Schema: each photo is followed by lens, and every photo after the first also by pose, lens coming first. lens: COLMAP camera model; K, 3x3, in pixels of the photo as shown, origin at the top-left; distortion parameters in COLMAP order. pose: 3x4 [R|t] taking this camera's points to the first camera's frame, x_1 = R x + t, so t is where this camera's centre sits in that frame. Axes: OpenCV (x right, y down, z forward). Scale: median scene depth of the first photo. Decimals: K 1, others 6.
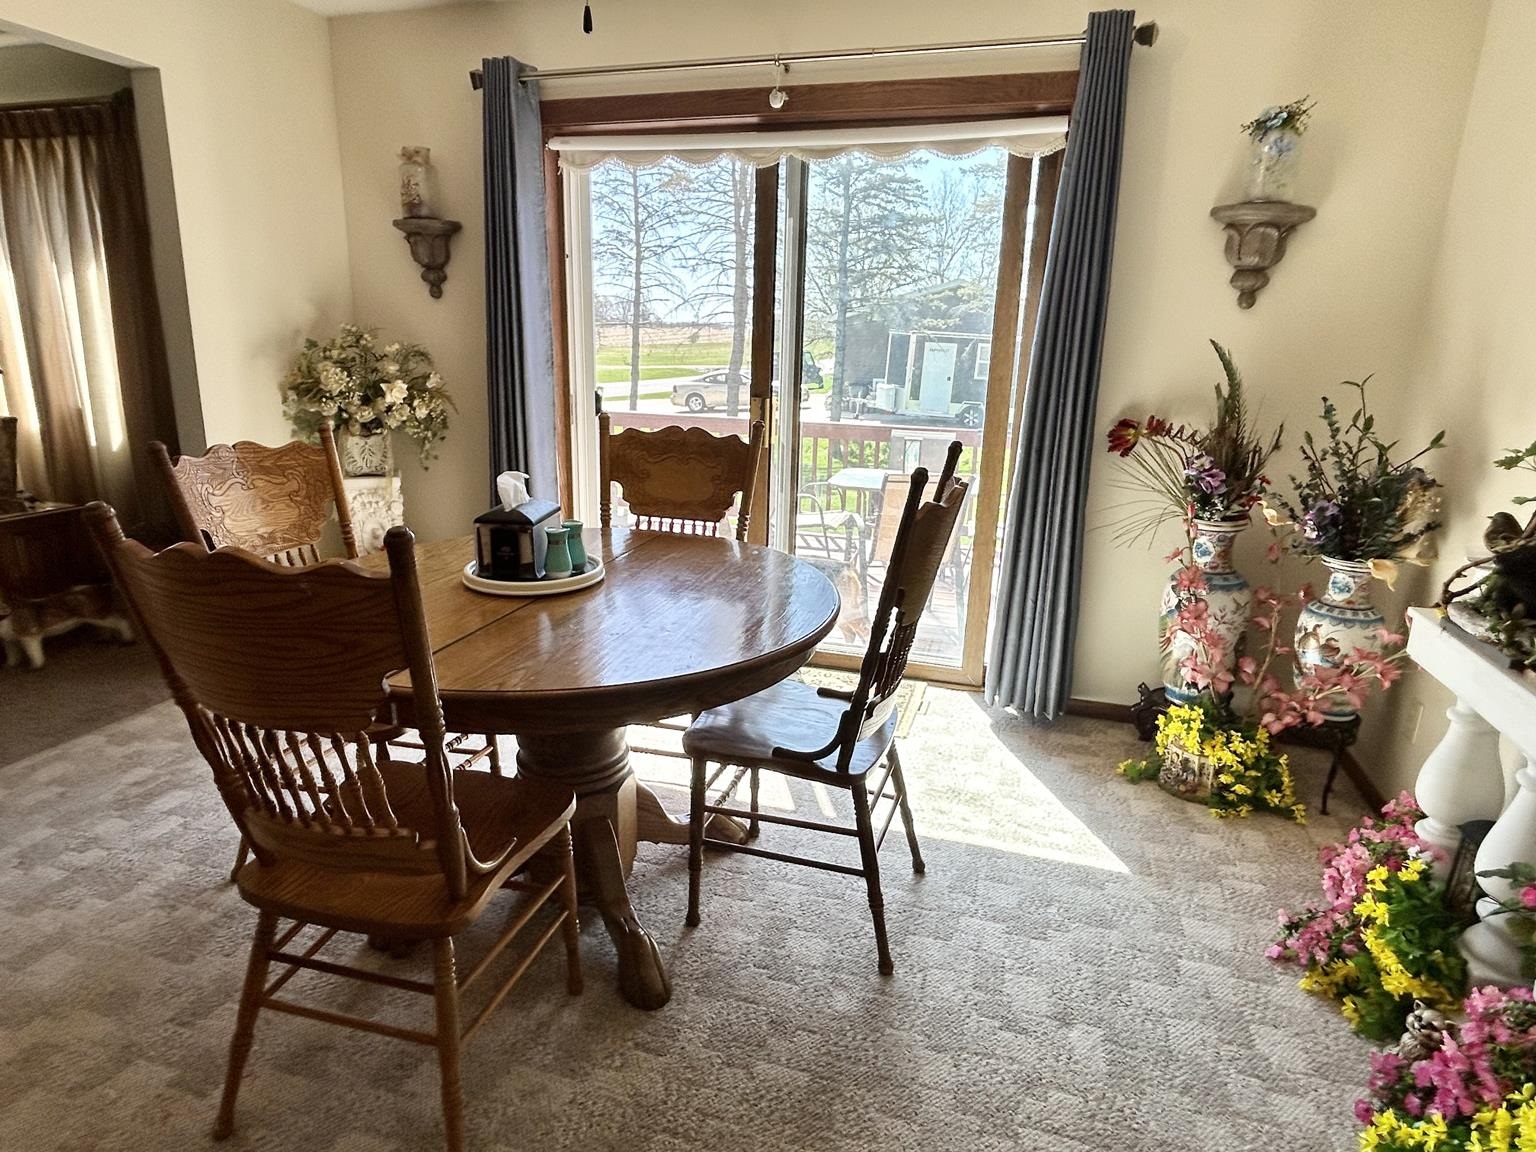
lens RADIAL K [[889.4, 0, 768.5], [0, 889.4, 581.6], [0, 0, 1]] dist [-0.001503, 0.002679]
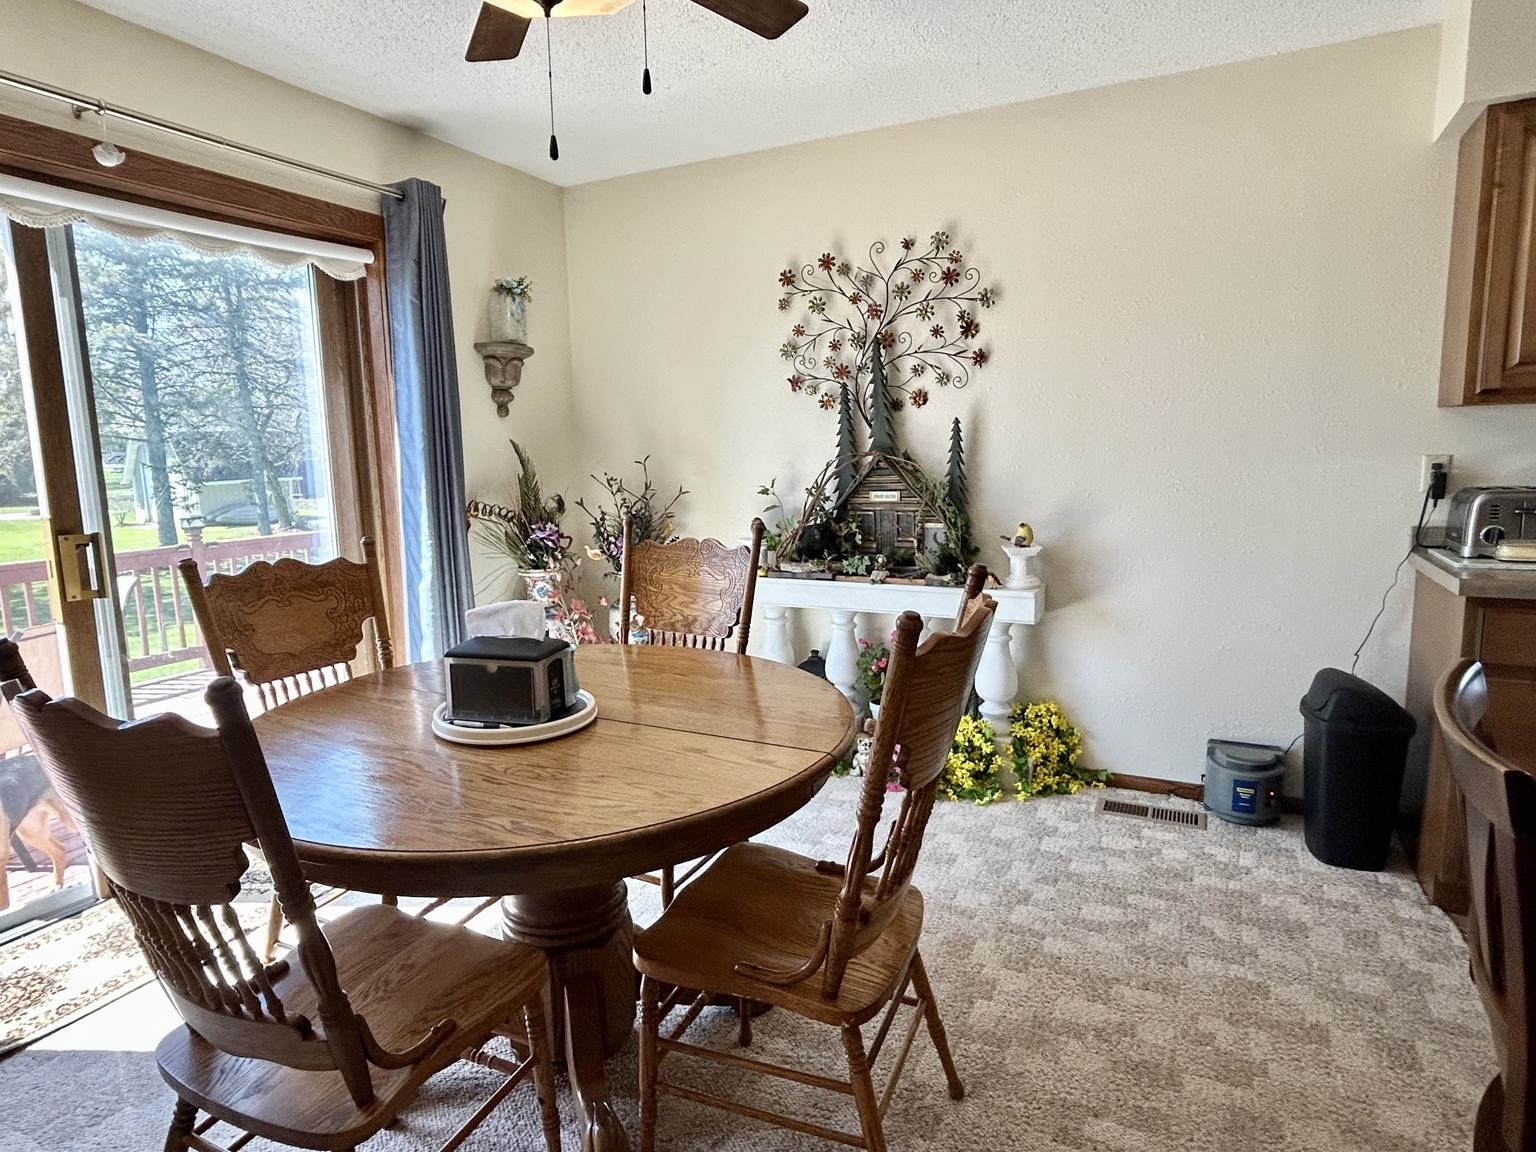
lens RADIAL K [[889.4, 0, 754.6], [0, 889.4, 574.7], [0, 0, 1]] dist [-0.001503, 0.002679]
pose [[0.169898, -0.171275, 0.970464, -0.794466], [0.282832, 0.951825, 0.118471, -0.135427], [-0.944002, 0.254350, 0.210155, 0.432805]]
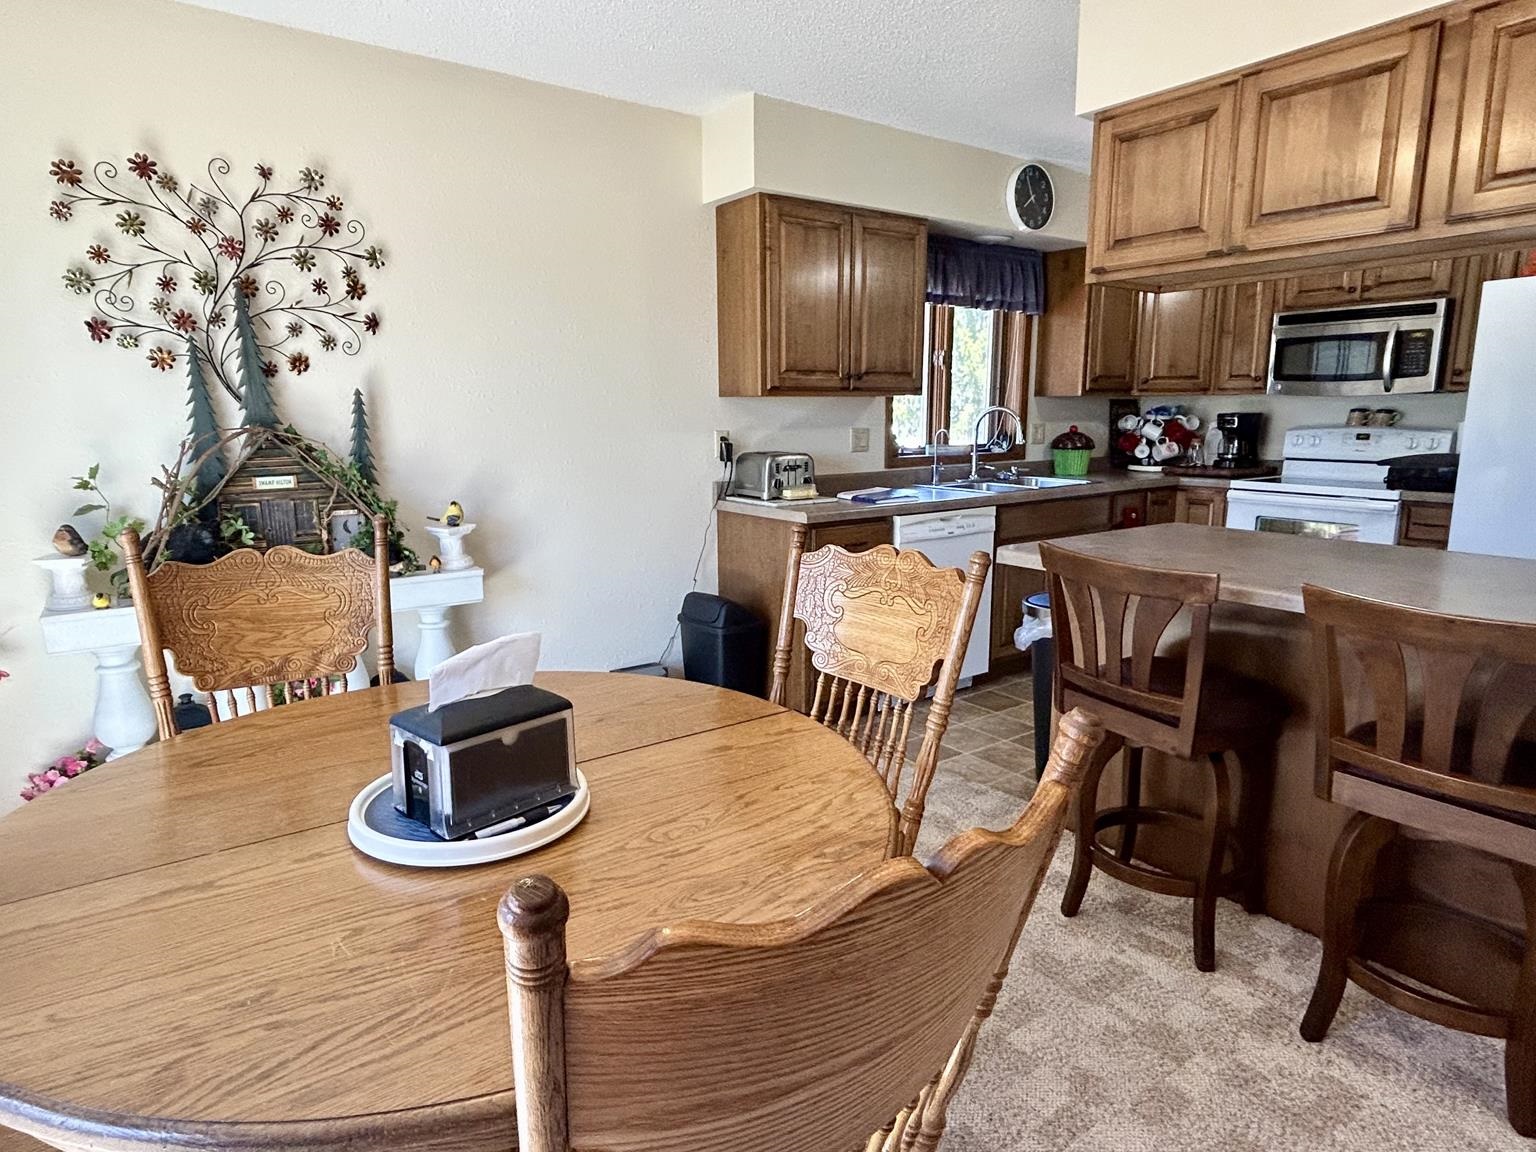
lens RADIAL K [[889.4, 0, 762.9], [0, 889.4, 576.9], [0, 0, 1]] dist [-0.001503, 0.002679]
pose [[-0.796831, -0.137161, 0.588428, -0.579726], [0.139684, 0.905689, 0.400269, -0.279420], [-0.587834, 0.401140, -0.702522, 0.951528]]
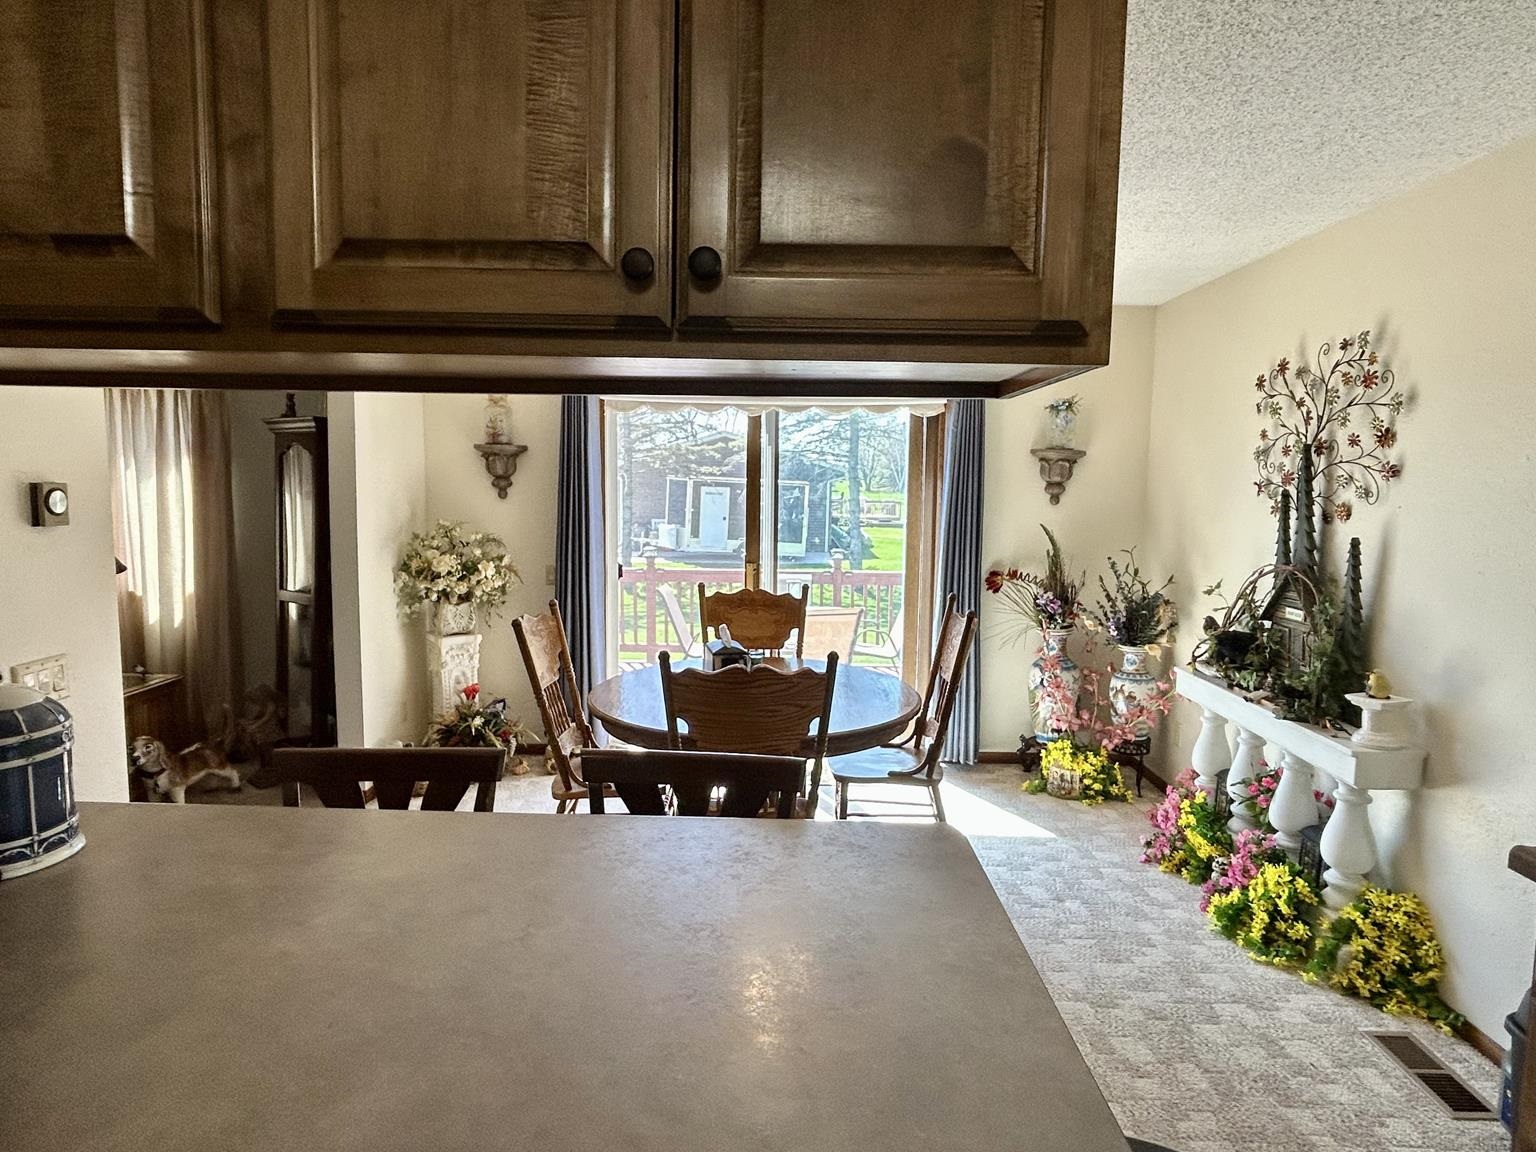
lens RADIAL K [[889.4, 0, 766.9], [0, 889.4, 574.6], [0, 0, 1]] dist [-0.001503, 0.002679]
pose [[0.960619, -0.043226, 0.274485, -0.494425], [0.085138, 0.986103, -0.142665, 0.023720], [-0.264504, 0.160416, 0.950949, -0.482260]]
